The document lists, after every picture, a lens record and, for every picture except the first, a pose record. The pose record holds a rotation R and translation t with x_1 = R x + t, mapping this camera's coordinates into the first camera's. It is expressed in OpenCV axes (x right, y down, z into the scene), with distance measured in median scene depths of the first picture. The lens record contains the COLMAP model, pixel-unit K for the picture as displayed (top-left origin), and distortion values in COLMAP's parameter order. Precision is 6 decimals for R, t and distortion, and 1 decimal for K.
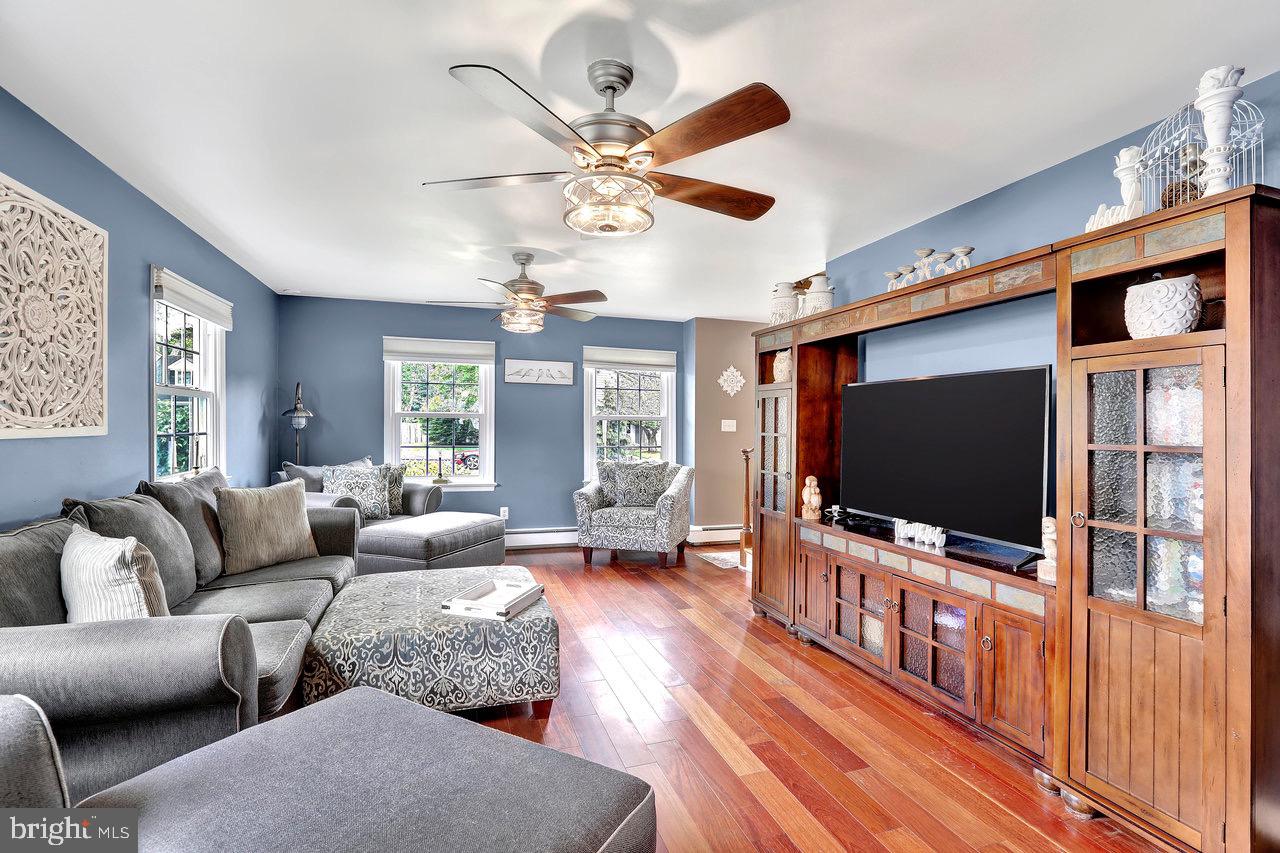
lens RADIAL K [[588.8, 0, 647.9], [0, 588.8, 418.0], [0, 0, 1]] dist [-0.033975, 0.002820]
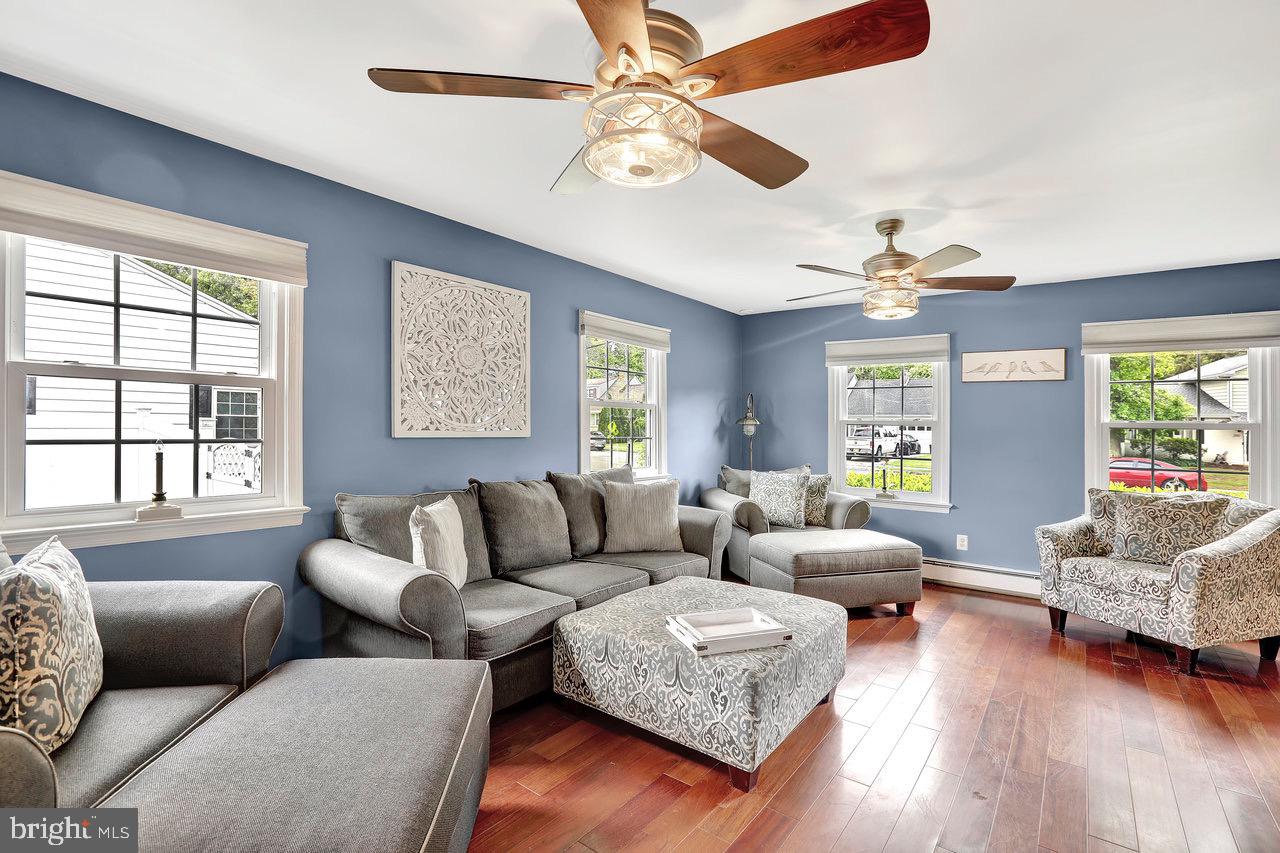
lens RADIAL K [[588.8, 0, 635.7], [0, 588.8, 426.9], [0, 0, 1]] dist [-0.033975, 0.002820]
pose [[0.558307, -0.000433, -0.829634, 0.265614], [-0.000111, 1.000000, -0.000596, 0.003842], [0.829634, 0.000425, 0.558307, 0.269712]]
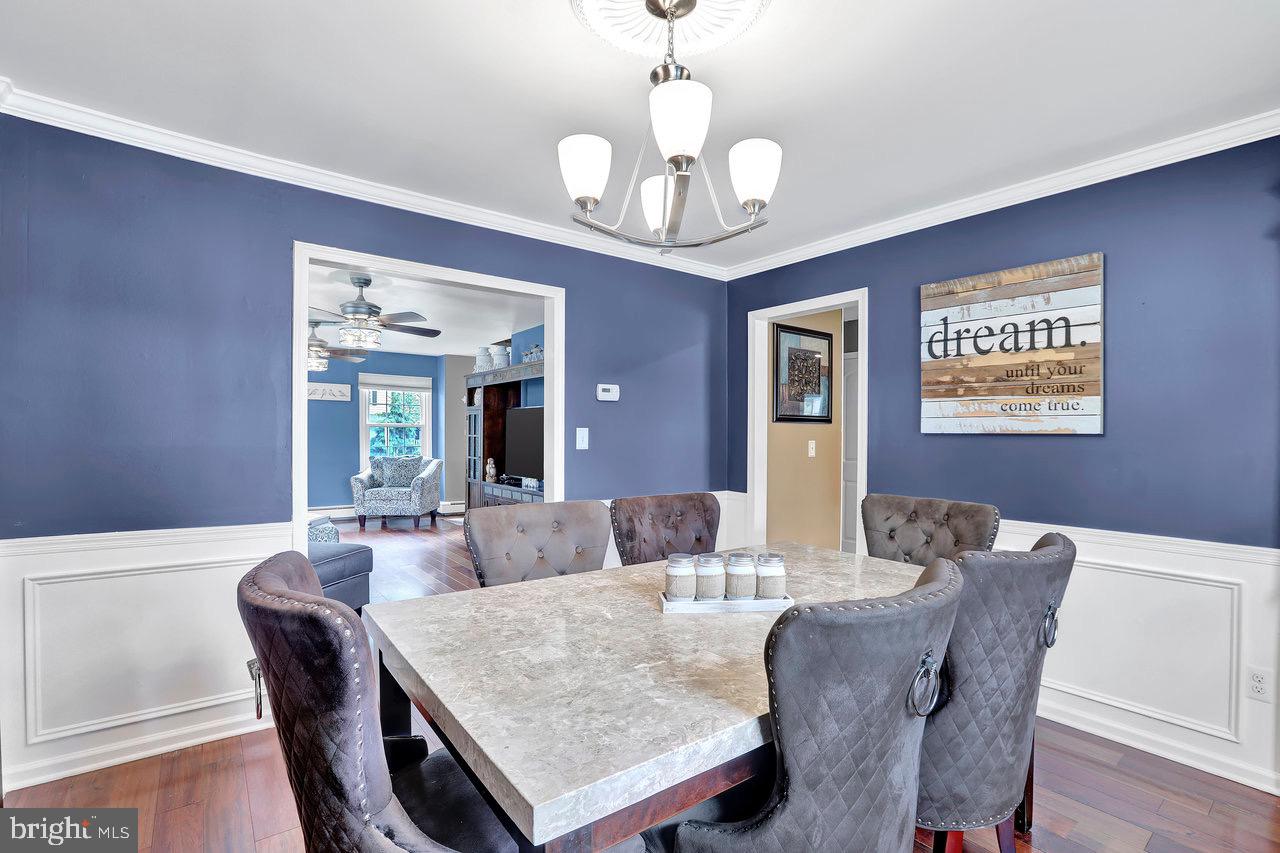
lens RADIAL K [[588.8, 0, 640.9], [0, 588.8, 435.8], [0, 0, 1]] dist [-0.033975, 0.002820]
pose [[0.948215, -0.002063, 0.317624, 0.127406], [-0.003822, 0.999832, 0.017903, -0.004814], [-0.317608, -0.018190, 0.948048, -0.793525]]
